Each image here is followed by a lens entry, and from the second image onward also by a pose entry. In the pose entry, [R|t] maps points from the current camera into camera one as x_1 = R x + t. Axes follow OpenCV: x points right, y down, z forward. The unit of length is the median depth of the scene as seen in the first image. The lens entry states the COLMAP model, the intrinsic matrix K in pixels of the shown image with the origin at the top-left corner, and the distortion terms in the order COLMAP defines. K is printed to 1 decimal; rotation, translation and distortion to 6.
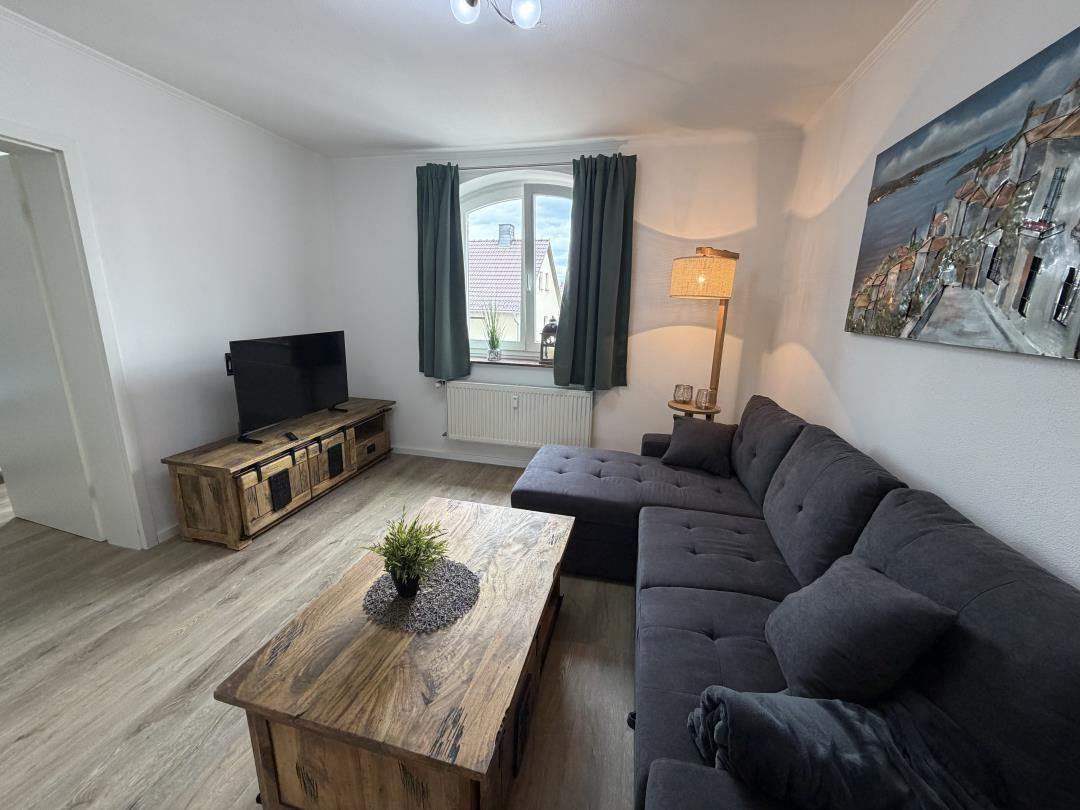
lens RADIAL K [[428.9, 0, 536.6], [0, 428.9, 404.4], [0, 0, 1]] dist [-0.000116, -0.000259]
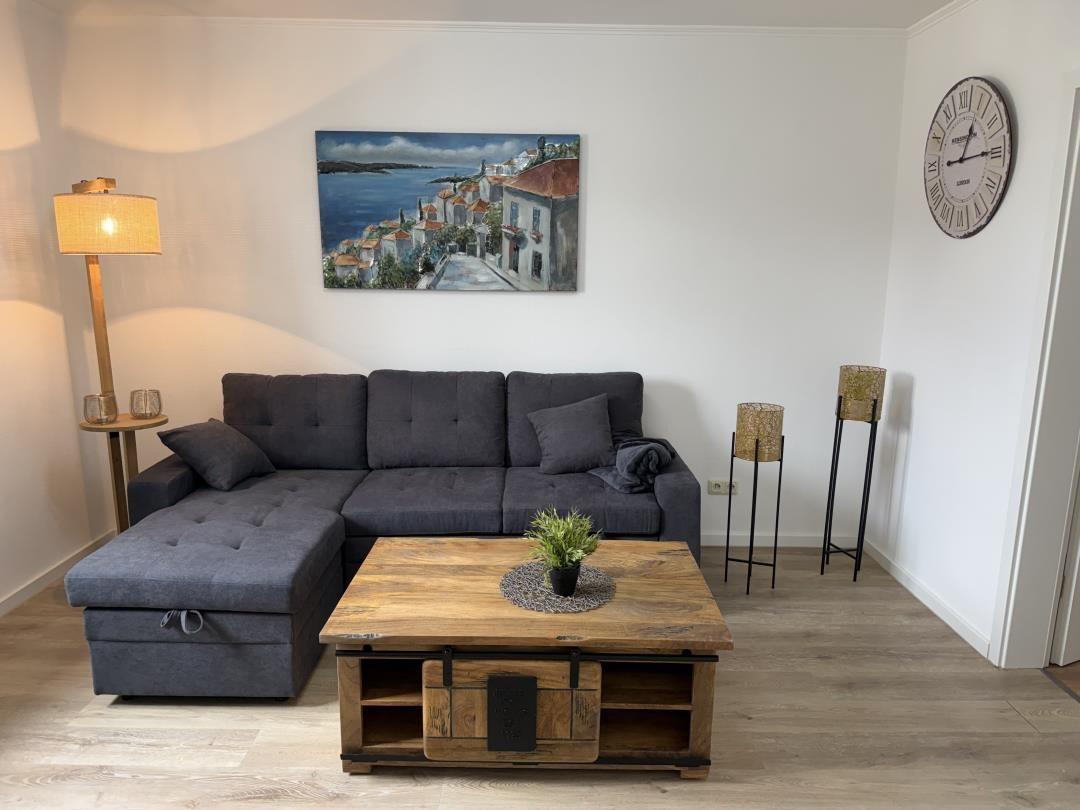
lens RADIAL K [[749.7, 0, 546.6], [0, 749.7, 411.1], [0, 0, 1]] dist [0.131571, -0.206894]
pose [[-0.246177, -0.219008, 0.944157, -1.935591], [0.208597, 0.939336, 0.272279, -0.425327], [-0.946512, 0.263977, -0.185558, 1.366659]]
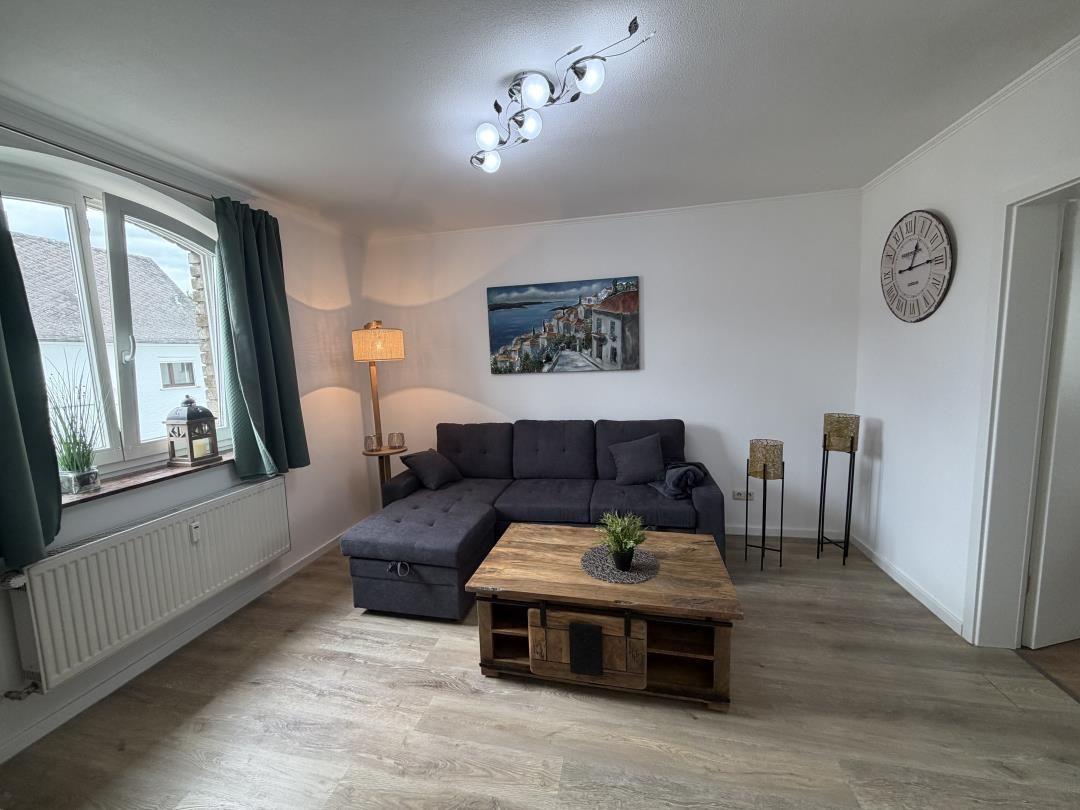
lens RADIAL K [[428.9, 0, 536.6], [0, 428.9, 404.4], [0, 0, 1]] dist [-0.000116, -0.000259]
pose [[-0.018803, -0.134332, 0.990758, -1.772135], [0.267309, 0.954185, 0.134446, -0.366097], [-0.963427, 0.267367, 0.017967, 1.220258]]
